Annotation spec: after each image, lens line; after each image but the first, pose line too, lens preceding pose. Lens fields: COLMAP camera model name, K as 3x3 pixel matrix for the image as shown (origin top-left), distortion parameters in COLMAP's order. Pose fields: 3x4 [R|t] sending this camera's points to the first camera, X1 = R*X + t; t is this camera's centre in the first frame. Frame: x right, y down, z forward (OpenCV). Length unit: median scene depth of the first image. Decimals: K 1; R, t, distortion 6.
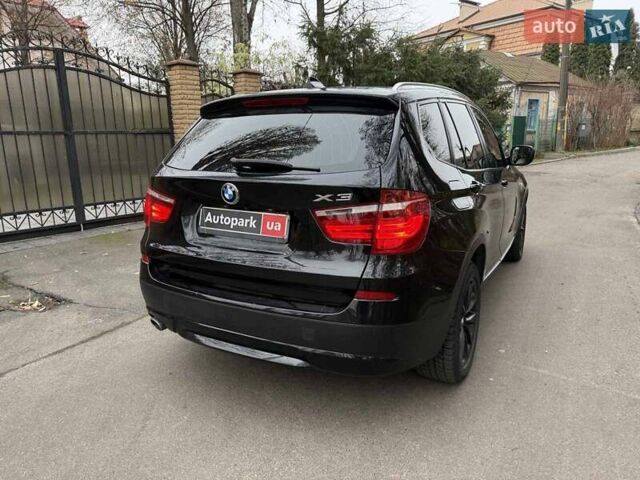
lens RADIAL K [[455.0, 0, 319.0], [0, 455.0, 242.1], [0, 0, 1]] dist [0.027335, -0.029050]
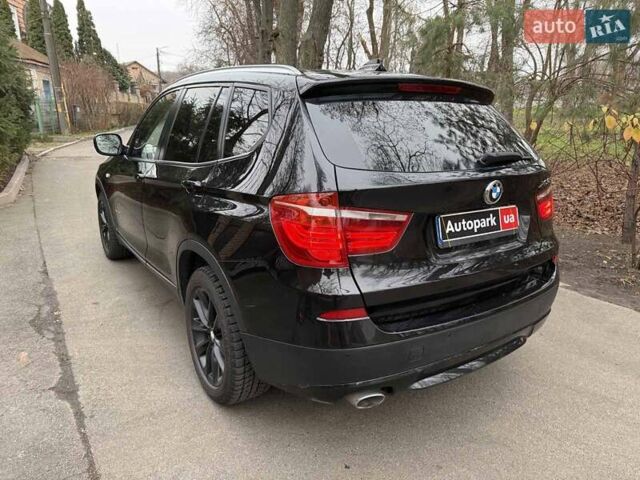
lens RADIAL K [[455.0, 0, 324.3], [0, 455.0, 238.7], [0, 0, 1]] dist [0.027335, -0.029050]
pose [[0.466614, -0.214594, 0.858033, -1.053281], [0.187769, 0.972041, 0.140995, -0.191051], [-0.864300, 0.095322, 0.493862, 0.791629]]
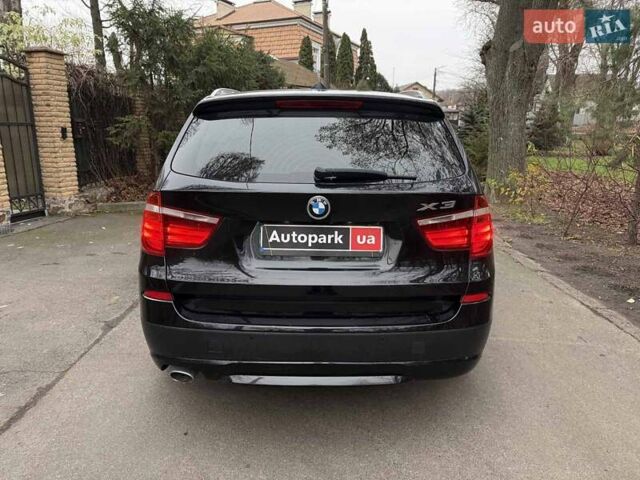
lens RADIAL K [[455.0, 0, 322.6], [0, 455.0, 241.2], [0, 0, 1]] dist [0.027335, -0.029050]
pose [[0.871684, -0.095554, 0.480662, -0.572672], [0.091691, 0.995287, 0.031577, -0.063975], [-0.481414, 0.016547, 0.876337, 0.210198]]
